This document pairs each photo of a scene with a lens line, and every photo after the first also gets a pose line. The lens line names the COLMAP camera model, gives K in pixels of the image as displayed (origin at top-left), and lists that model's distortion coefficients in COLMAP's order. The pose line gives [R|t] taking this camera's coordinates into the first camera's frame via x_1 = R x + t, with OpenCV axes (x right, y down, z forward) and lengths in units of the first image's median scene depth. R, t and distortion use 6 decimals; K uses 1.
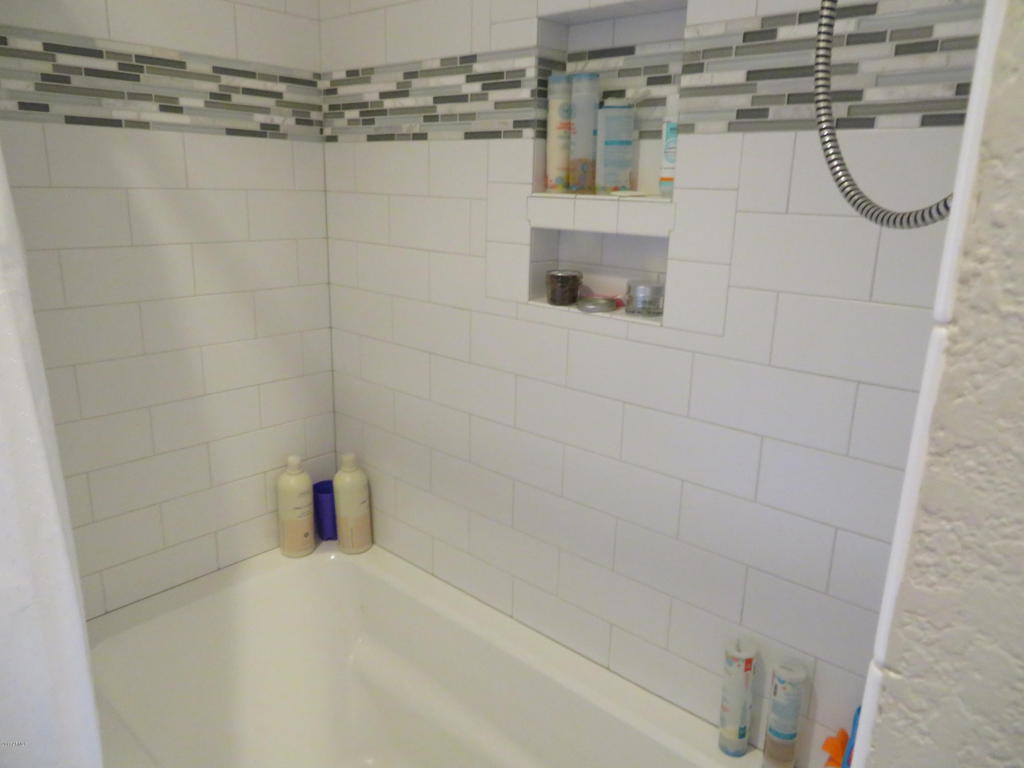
lens RADIAL K [[733.7, 0, 513.5], [0, 733.7, 383.7], [0, 0, 1]] dist [-0.004520, 0.002737]
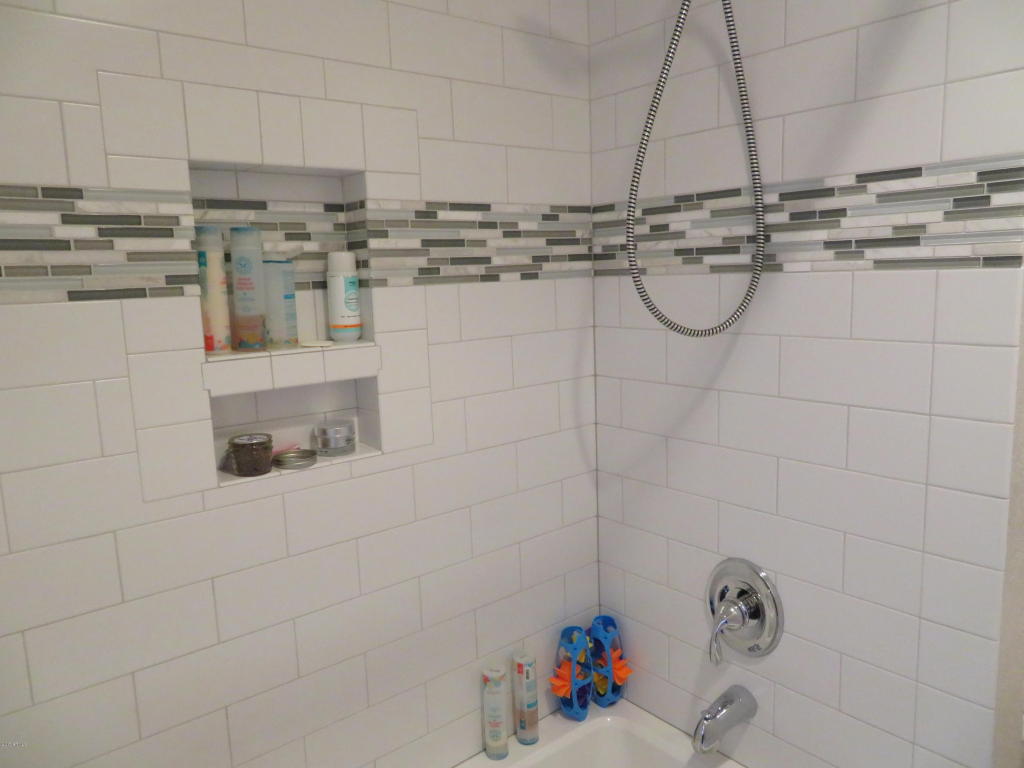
lens RADIAL K [[733.7, 0, 512.5], [0, 733.7, 383.2], [0, 0, 1]] dist [-0.004520, 0.002737]
pose [[0.146001, -0.177094, 0.973304, -0.789057], [0.299060, 0.945717, 0.127213, -0.250518], [-0.942999, 0.272503, 0.191038, 0.553440]]
